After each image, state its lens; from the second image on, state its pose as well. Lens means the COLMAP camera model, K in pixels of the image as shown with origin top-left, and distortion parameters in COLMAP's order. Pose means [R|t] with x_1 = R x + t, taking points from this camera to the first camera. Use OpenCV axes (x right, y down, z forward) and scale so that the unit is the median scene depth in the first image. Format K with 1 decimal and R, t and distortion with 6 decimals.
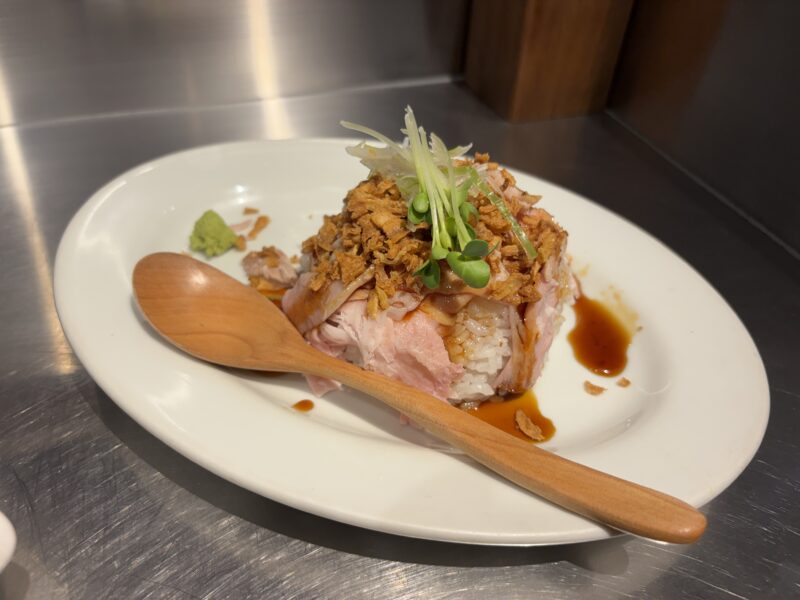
lens RADIAL K [[673.2, 0, 400.0], [0, 673.2, 300.0], [0, 0, 1]] dist [0.180878, -0.001090]
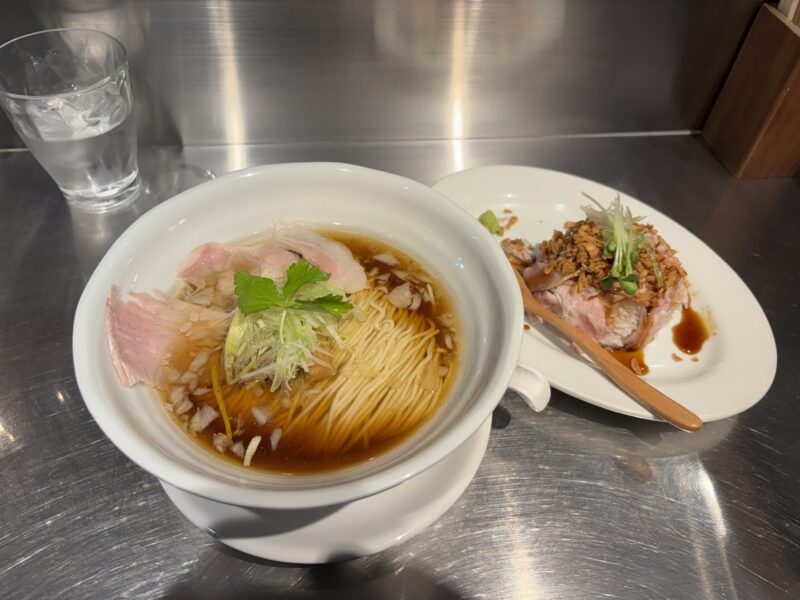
lens RADIAL K [[657.5, 0, 398.7], [0, 657.5, 315.8], [0, 0, 1]] dist [-0.003396, -0.001395]
pose [[0.948280, 0.249977, -0.195645, -0.132965], [-0.224191, 0.963738, 0.144735, -0.081125], [0.224731, -0.093387, 0.969936, -1.036339]]
